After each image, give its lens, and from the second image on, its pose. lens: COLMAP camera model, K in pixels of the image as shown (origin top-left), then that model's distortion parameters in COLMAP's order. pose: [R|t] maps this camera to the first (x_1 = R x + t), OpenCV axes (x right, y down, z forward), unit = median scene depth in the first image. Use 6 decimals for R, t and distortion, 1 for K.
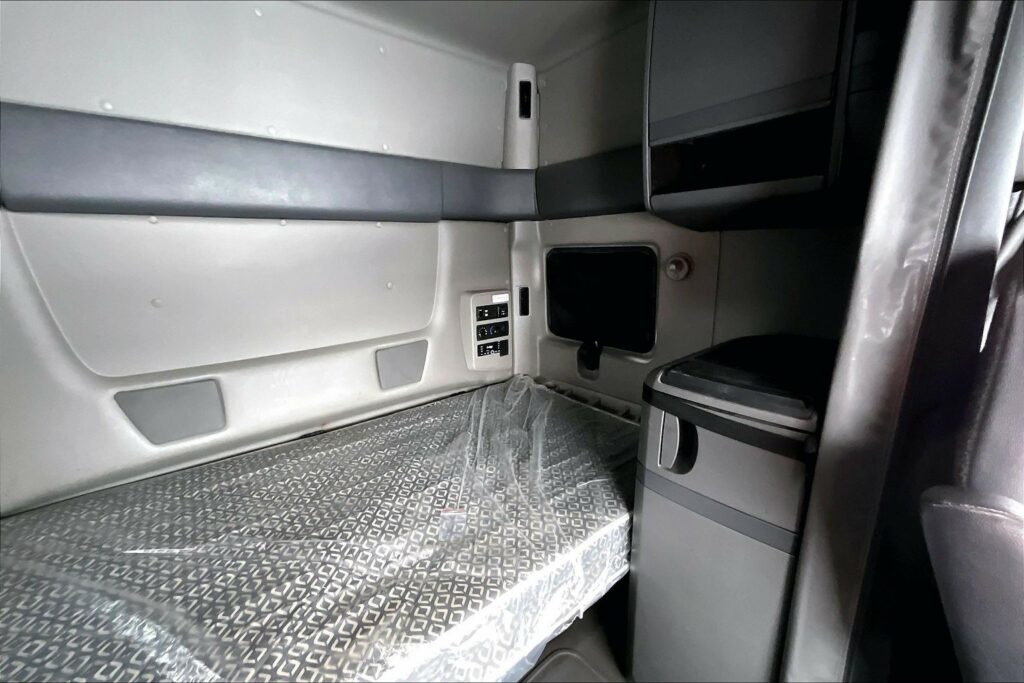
lens RADIAL K [[413.2, 0, 510.5], [0, 413.2, 345.2], [0, 0, 1]] dist [0.006857, -0.005155]
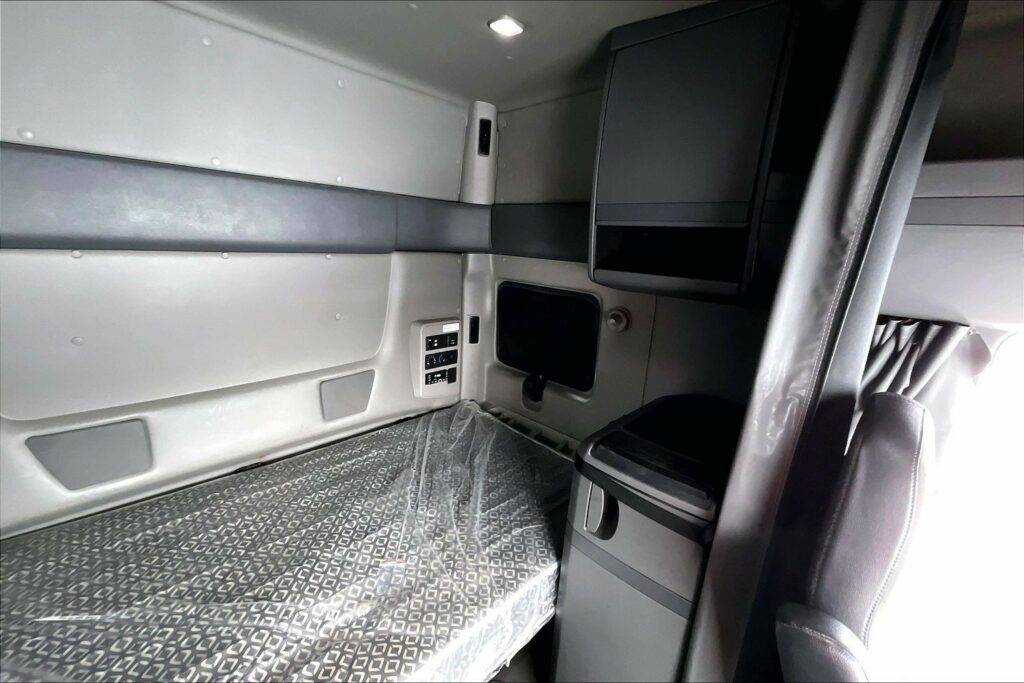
lens RADIAL K [[413.2, 0, 512.5], [0, 413.2, 339.4], [0, 0, 1]] dist [0.006857, -0.005155]
pose [[0.991439, 0.049767, 0.120717, 0.008190], [-0.052787, 0.998365, 0.021947, -0.198666], [-0.119427, -0.028131, 0.992444, -0.049890]]
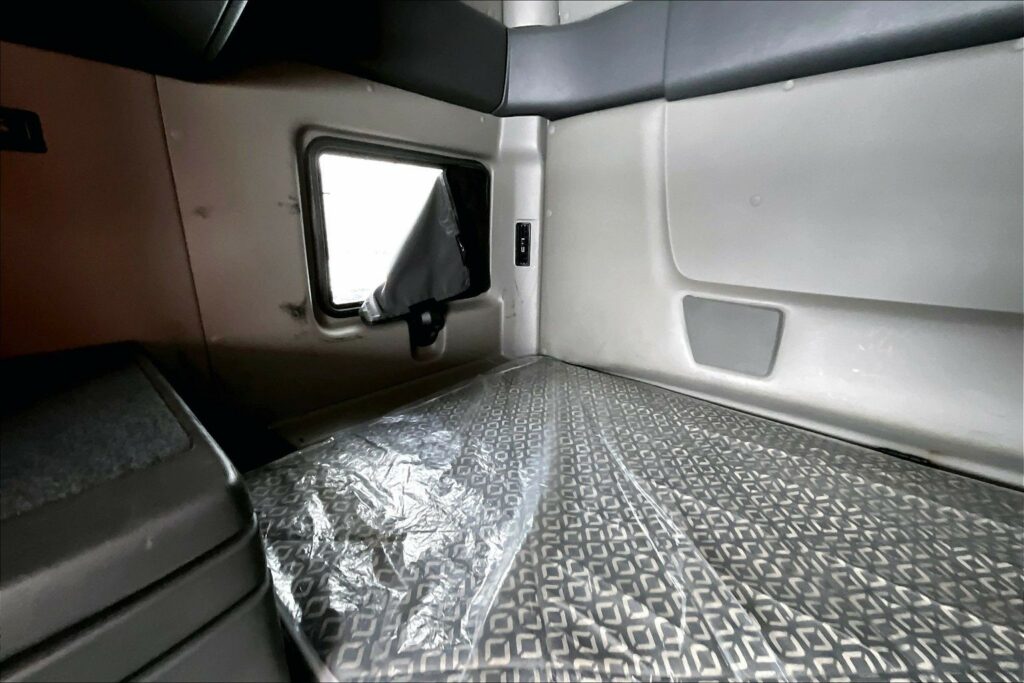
lens RADIAL K [[413.2, 0, 516.7], [0, 413.2, 341.3], [0, 0, 1]] dist [0.006857, -0.005155]
pose [[0.136862, 0.278374, -0.950672, -0.080645], [-0.244291, 0.939546, 0.239947, 0.087627], [0.959995, 0.199401, 0.196592, 0.497331]]
